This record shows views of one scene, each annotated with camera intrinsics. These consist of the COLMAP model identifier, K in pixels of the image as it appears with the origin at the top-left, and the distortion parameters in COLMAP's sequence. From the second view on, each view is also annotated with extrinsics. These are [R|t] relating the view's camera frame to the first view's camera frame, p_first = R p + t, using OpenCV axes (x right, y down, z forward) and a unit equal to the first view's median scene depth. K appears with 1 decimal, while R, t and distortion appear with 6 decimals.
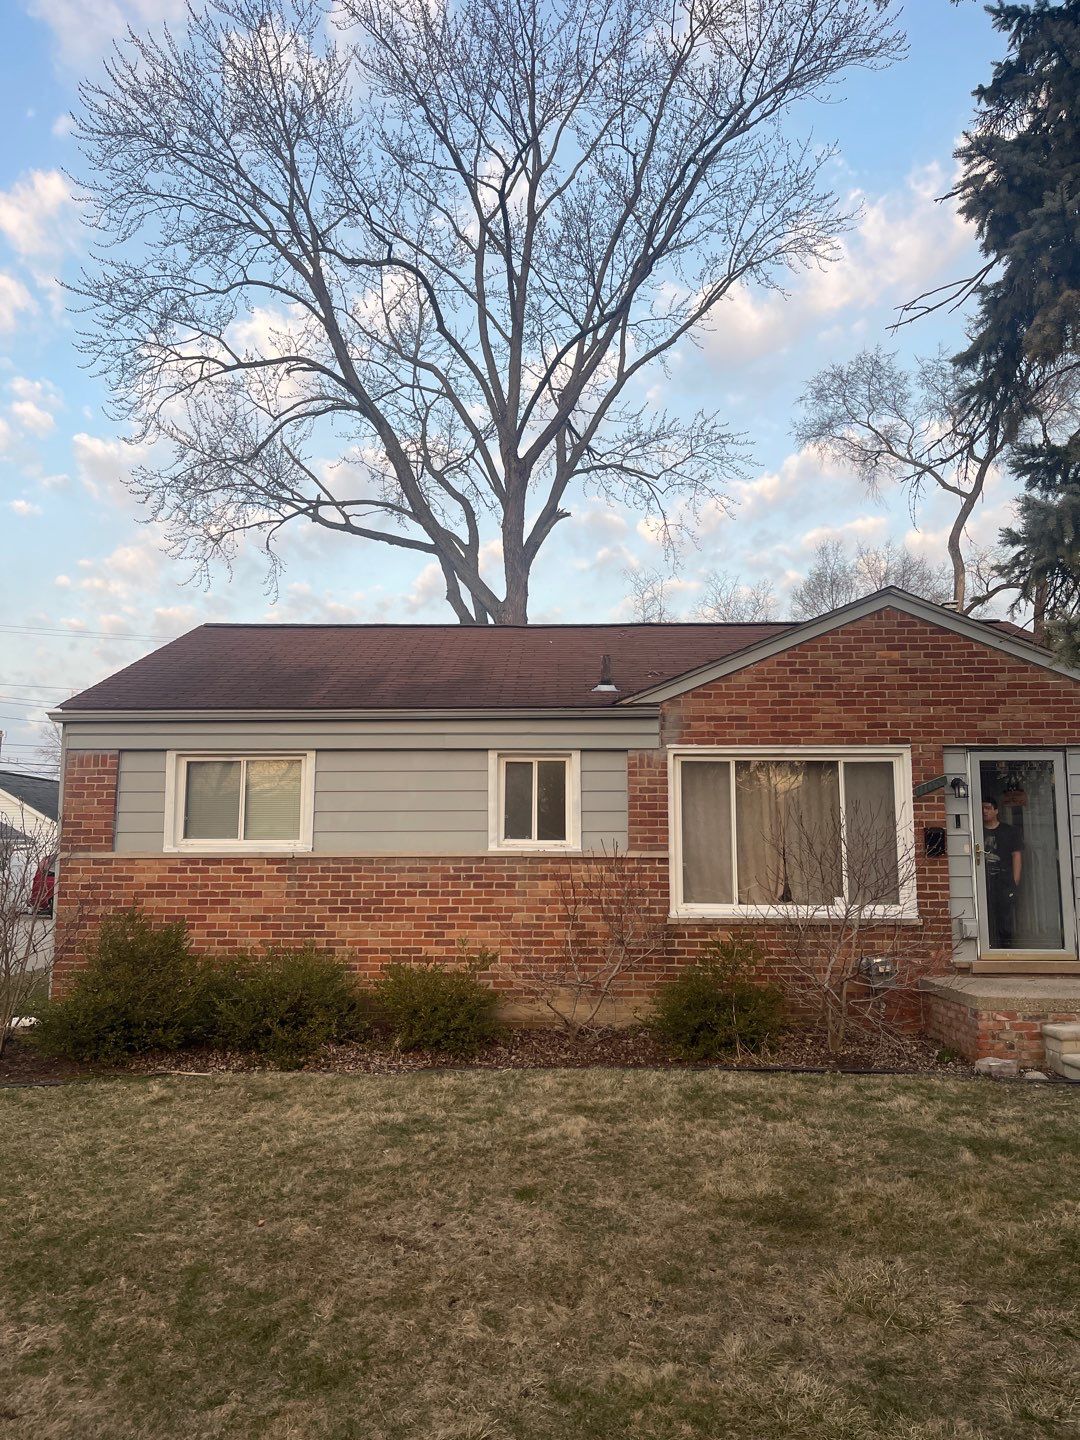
lens RADIAL K [[1088.4, 0, 539.2], [0, 1088.4, 719.5], [0, 0, 1]] dist [0.061267, -0.064000]
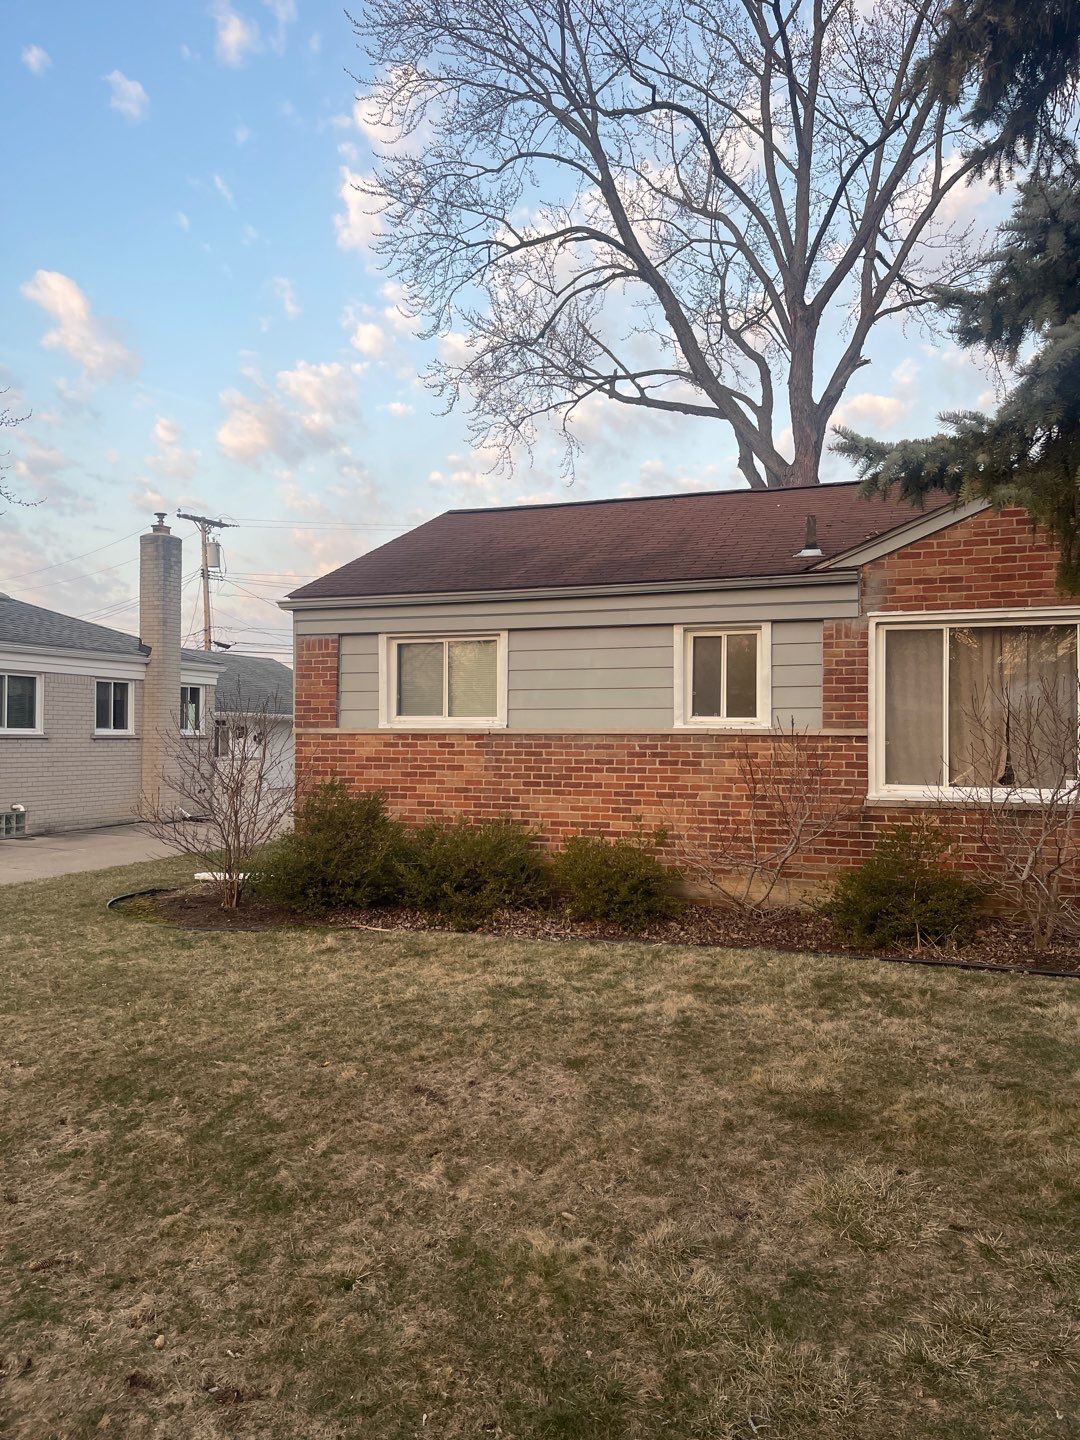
lens RADIAL K [[1088.4, 0, 538.2], [0, 1088.4, 717.5], [0, 0, 1]] dist [0.061267, -0.064000]
pose [[0.947177, -0.002350, -0.320702, 0.150530], [0.037613, 0.993886, 0.103805, 0.004987], [0.318497, -0.110385, 0.941475, 0.040466]]
